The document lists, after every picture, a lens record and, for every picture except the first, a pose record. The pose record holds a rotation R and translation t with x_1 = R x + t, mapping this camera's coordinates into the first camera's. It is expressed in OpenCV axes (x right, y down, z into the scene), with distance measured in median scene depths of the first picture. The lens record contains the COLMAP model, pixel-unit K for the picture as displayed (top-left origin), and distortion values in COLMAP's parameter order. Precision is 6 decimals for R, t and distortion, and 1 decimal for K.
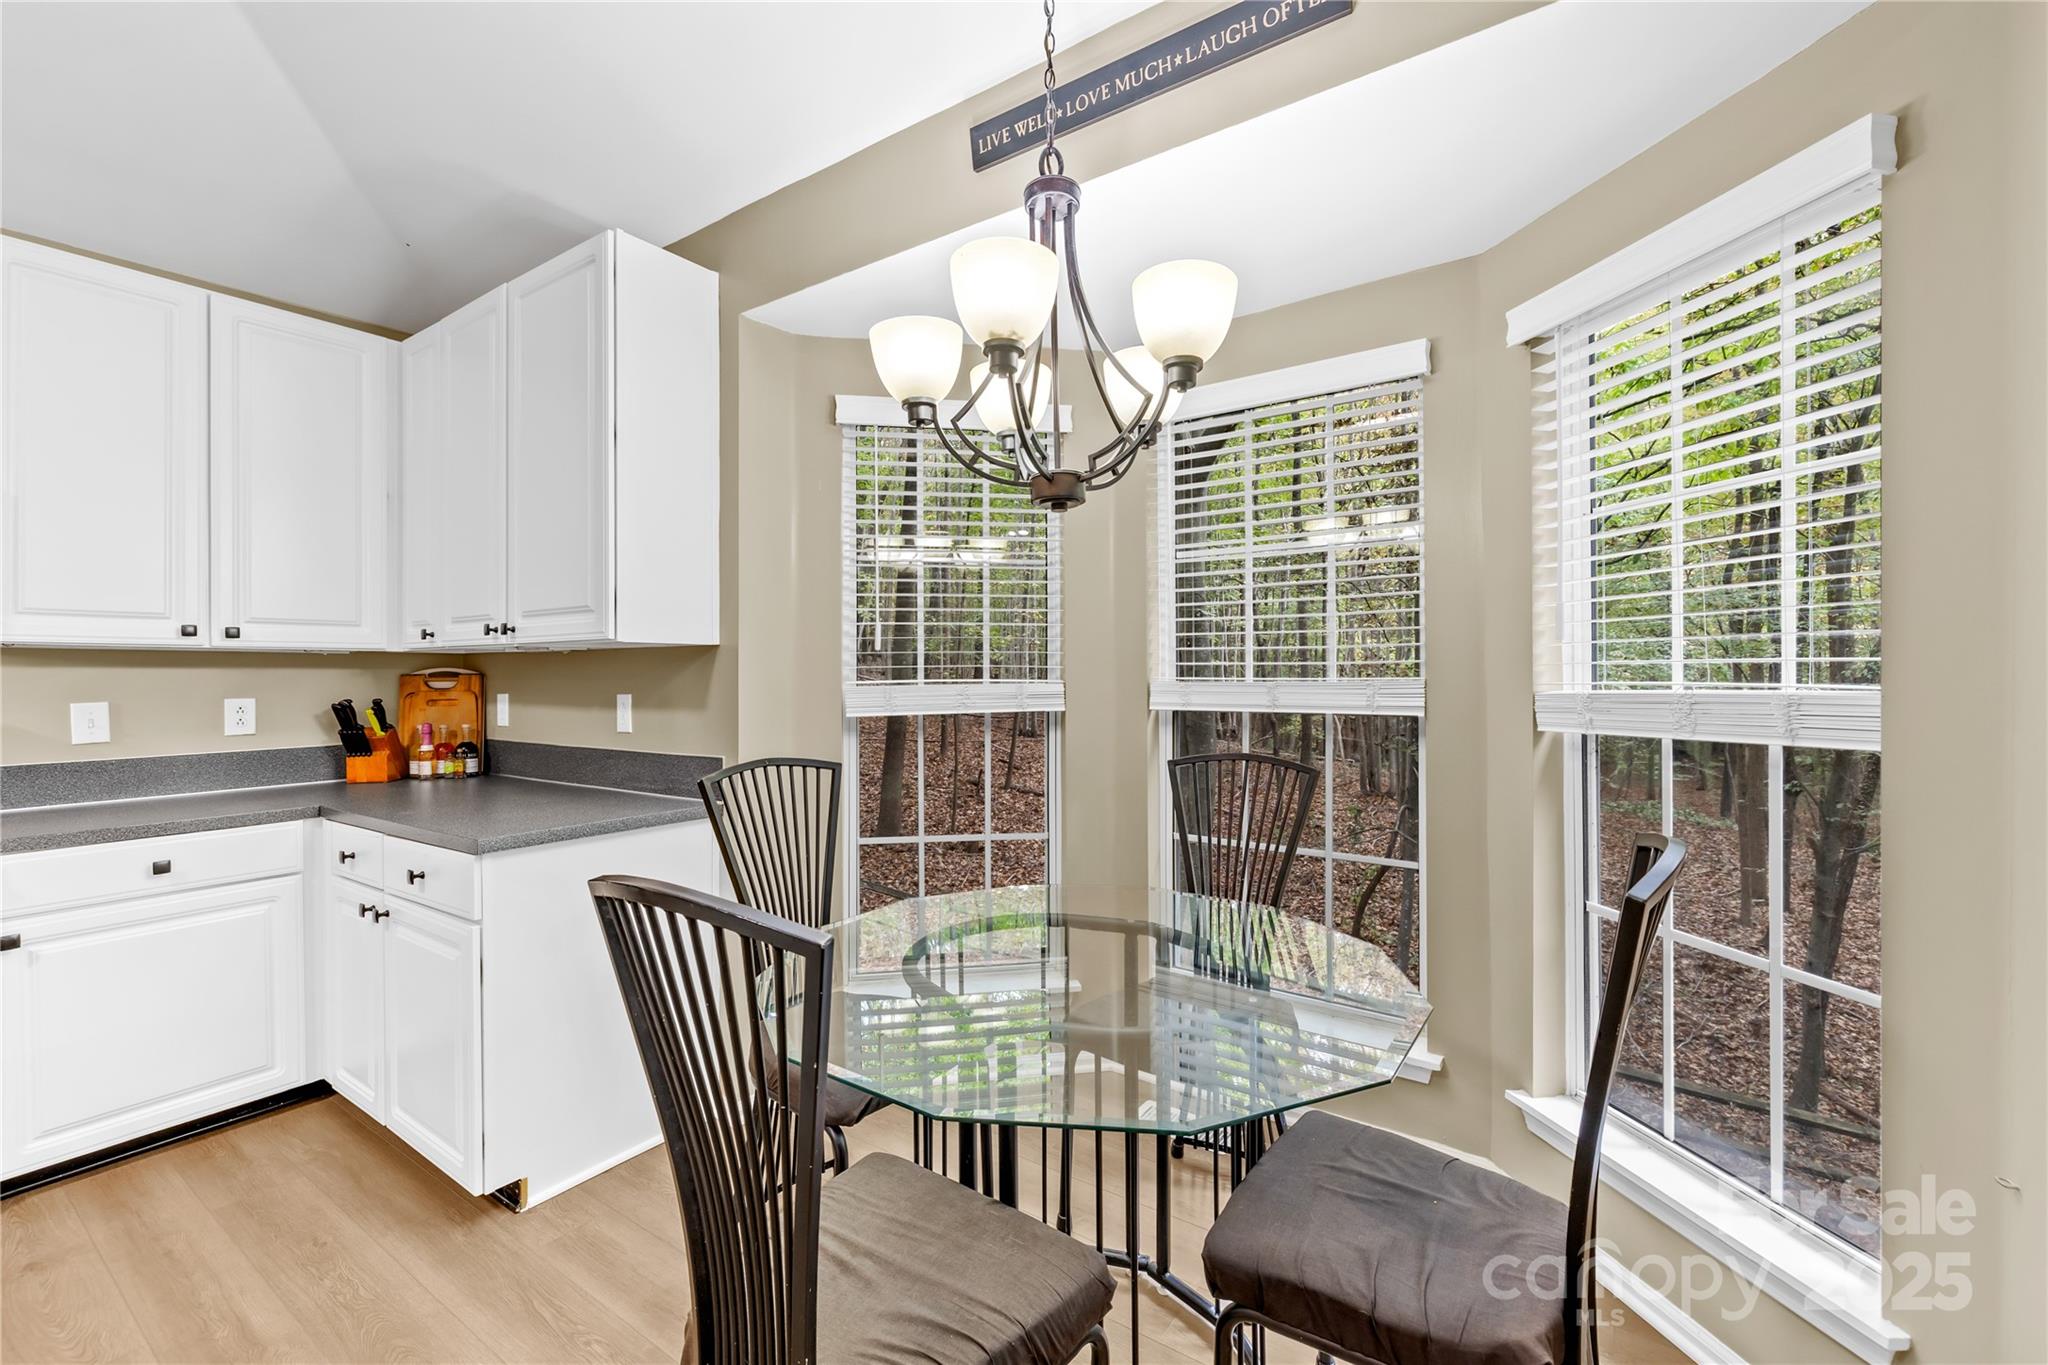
lens RADIAL K [[886.1, 0, 1040.8], [0, 886.1, 669.9], [0, 0, 1]] dist [-0.000720, -0.000754]
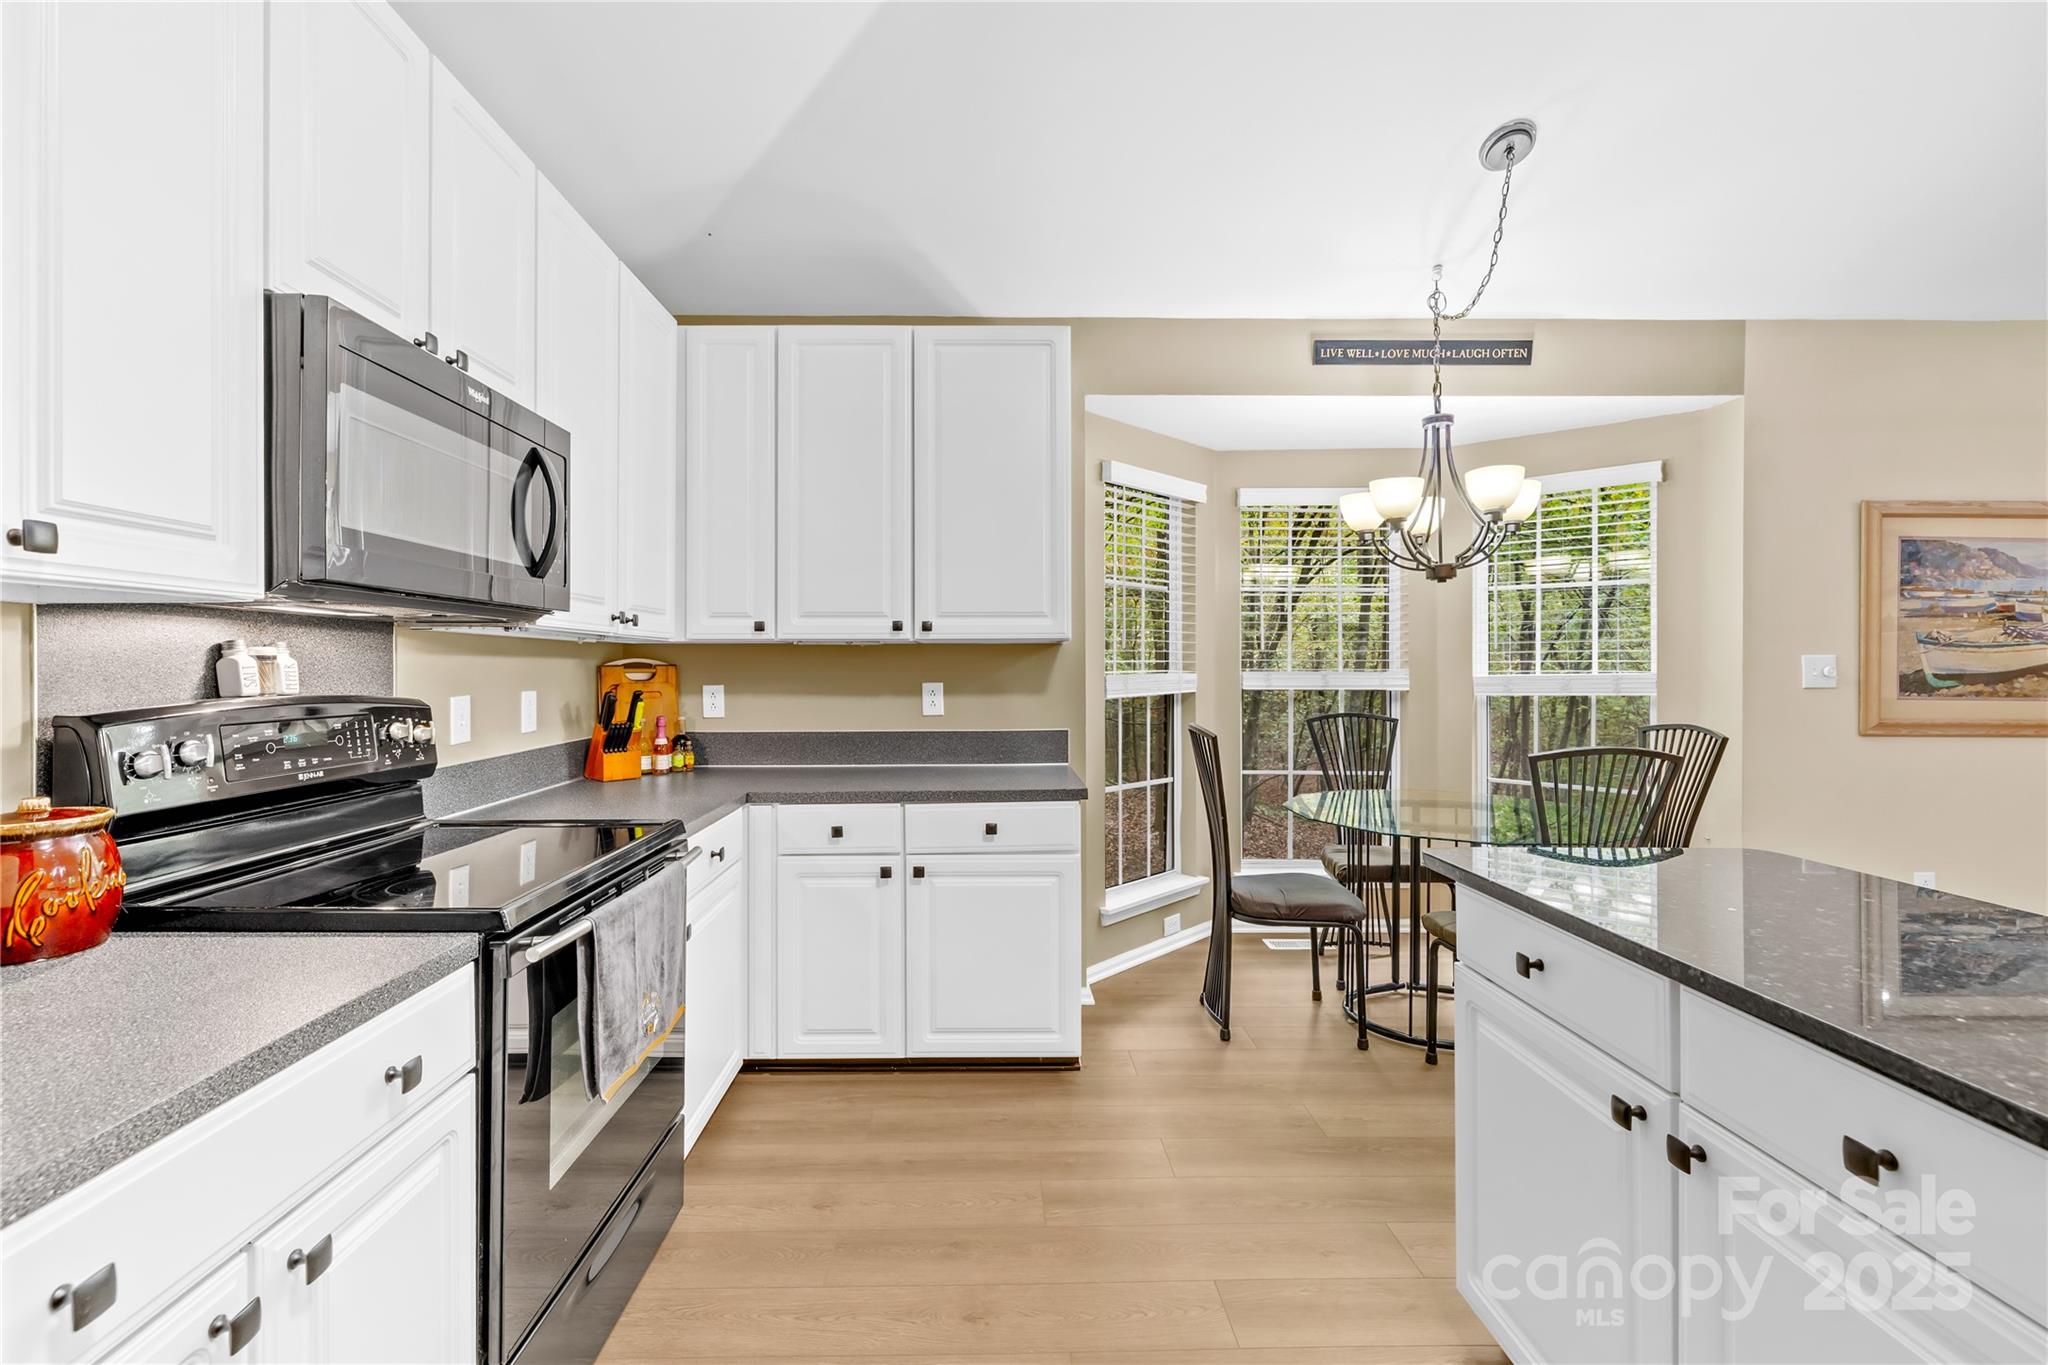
lens RADIAL K [[876.8, 0, 1021.9], [0, 876.8, 662.4], [0, 0, 1]] dist [0.009252, -0.000259]
pose [[0.799530, 0.005604, 0.600600, -1.158610], [-0.004717, 0.999984, -0.003052, 0.003797], [-0.600607, -0.000393, 0.799544, 0.002877]]
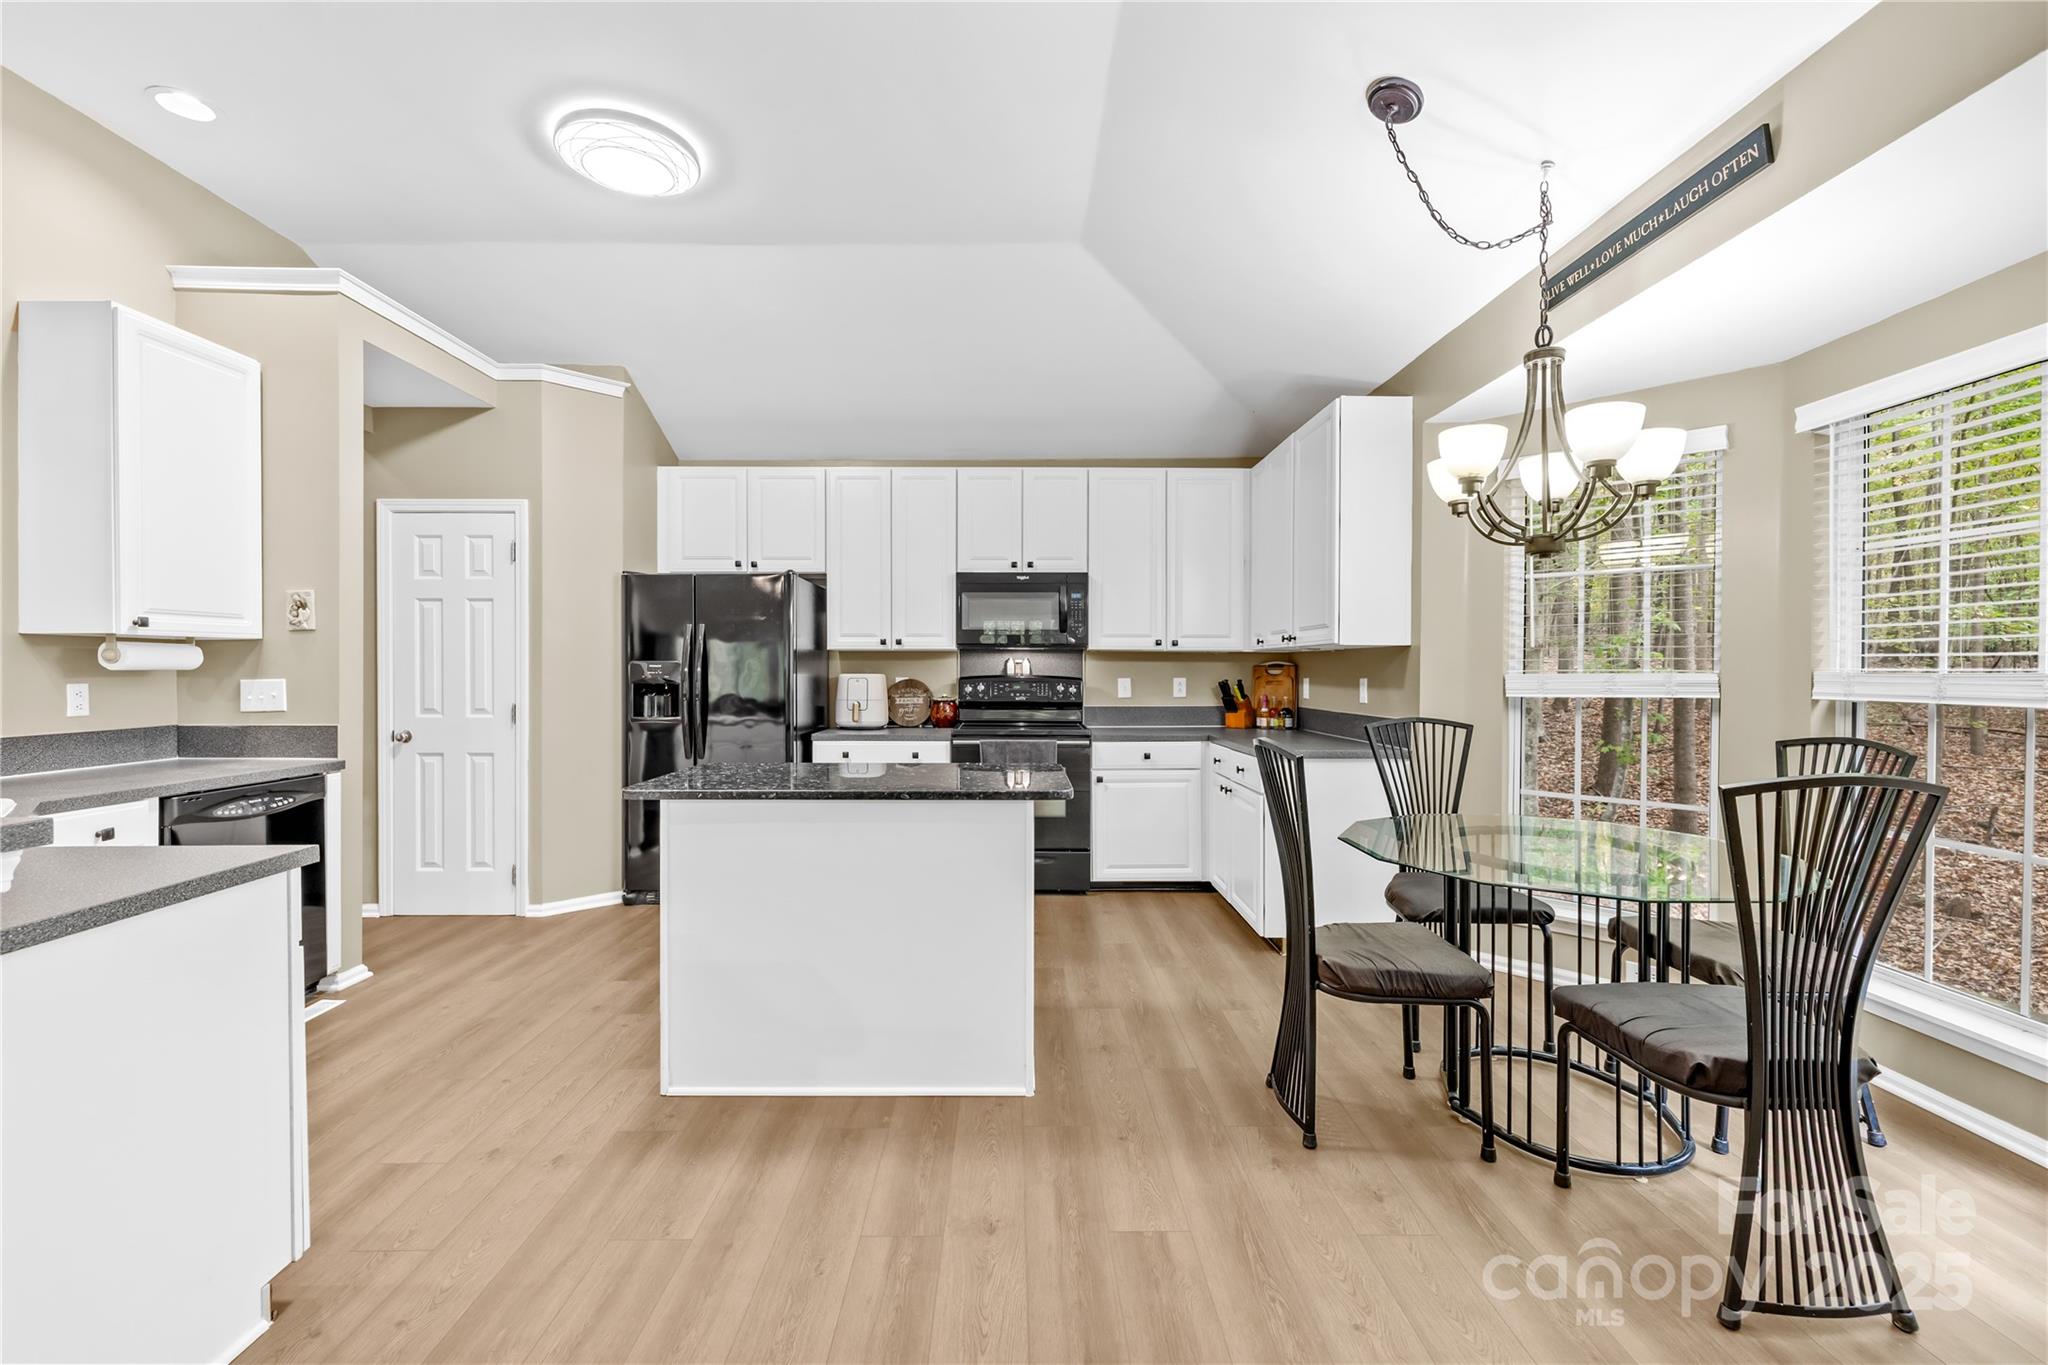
lens RADIAL K [[886.1, 0, 1040.8], [0, 886.1, 669.9], [0, 0, 1]] dist [-0.000720, -0.000754]
pose [[0.605645, 0.005831, -0.795713, 0.443270], [-0.002049, 0.999981, 0.005768, 0.005856], [0.795732, -0.001862, 0.605646, -0.400014]]
